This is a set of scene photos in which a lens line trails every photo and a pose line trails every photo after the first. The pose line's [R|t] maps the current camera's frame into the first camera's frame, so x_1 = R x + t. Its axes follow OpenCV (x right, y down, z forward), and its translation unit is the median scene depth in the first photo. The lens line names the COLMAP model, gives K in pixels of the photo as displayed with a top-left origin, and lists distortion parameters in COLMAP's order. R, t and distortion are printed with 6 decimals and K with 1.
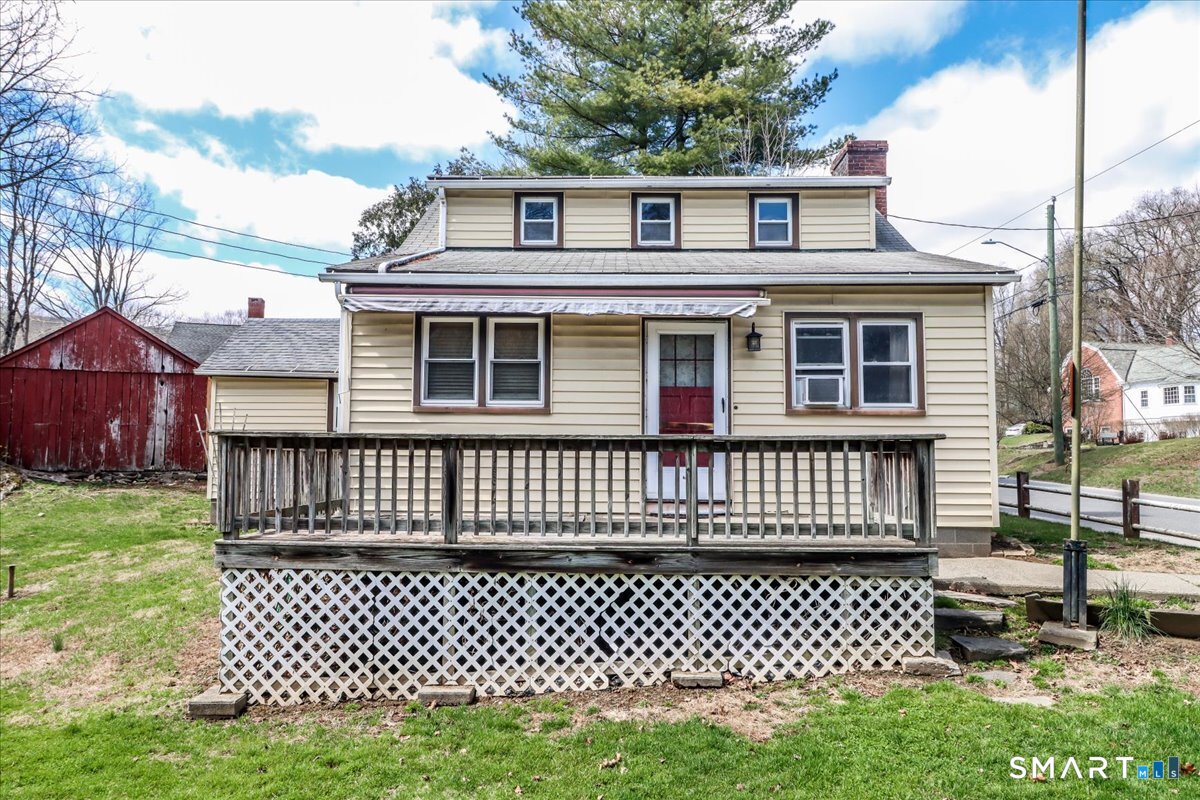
lens RADIAL K [[836.7, 0, 599.0], [0, 836.7, 398.5], [0, 0, 1]] dist [0.006526, -0.005879]
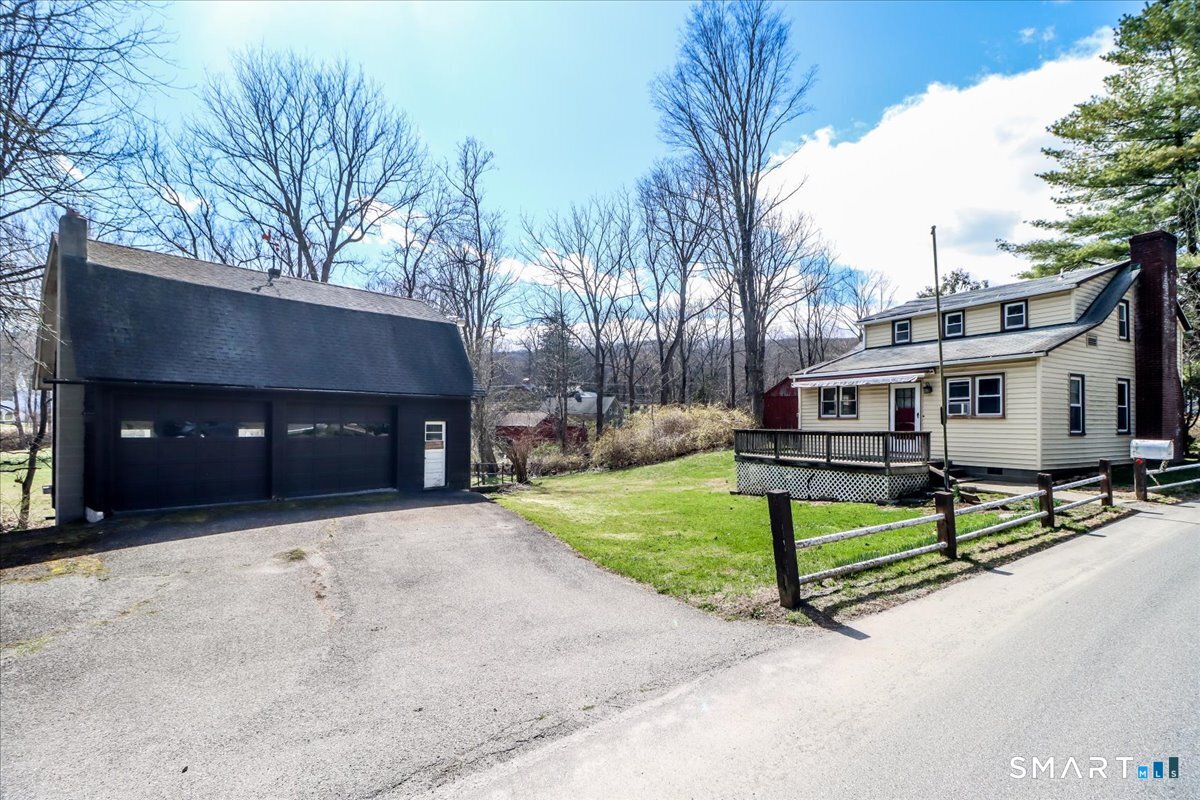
lens RADIAL K [[560.3, 0, 595.1], [0, 560.3, 417.1], [0, 0, 1]] dist [-0.008089, -0.001945]
pose [[0.479952, -0.015166, -0.877163, 1.153288], [0.067931, 0.997491, 0.019923, -0.086379], [0.874661, -0.069149, 0.479778, -0.659844]]
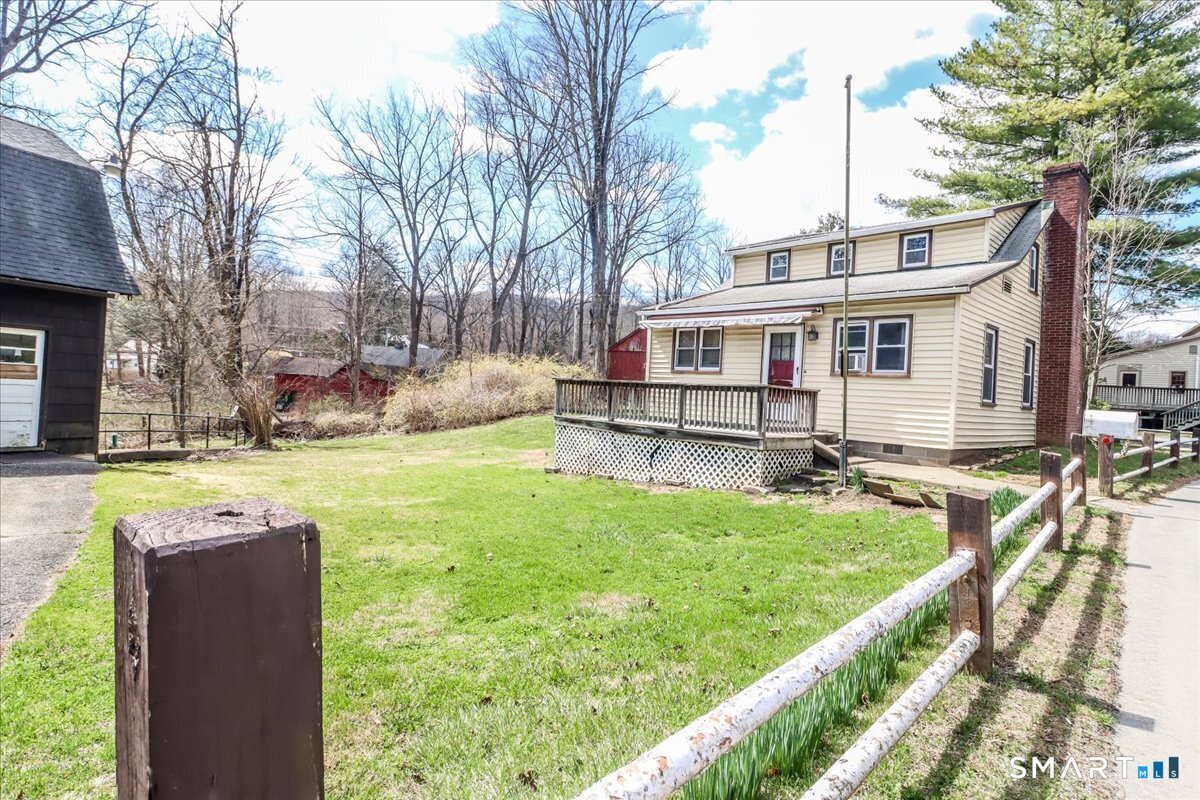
lens RADIAL K [[628.6, 0, 602.7], [0, 628.6, 387.1], [0, 0, 1]] dist [0.004947, 0.000320]
pose [[0.694117, 0.025849, -0.719398, 0.845162], [0.002170, 0.999275, 0.037999, -0.009198], [0.719858, -0.027937, 0.693558, -0.277107]]
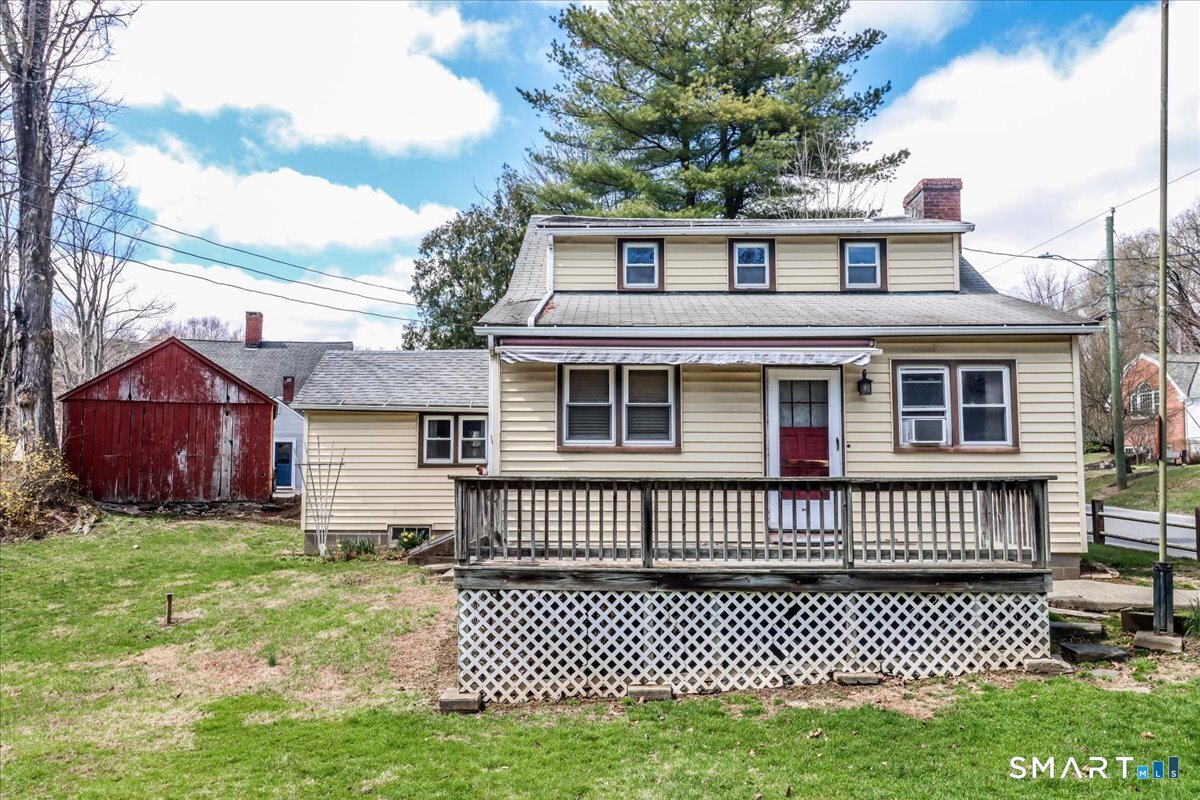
lens RADIAL K [[939.6, 0, 602.6], [0, 939.6, 403.6], [0, 0, 1]] dist [0.010455, -0.009243]
pose [[0.999966, -0.004706, 0.006844, -0.169989], [0.004774, 0.999939, -0.009920, -0.034301], [-0.006797, 0.009952, 0.999927, -0.243019]]
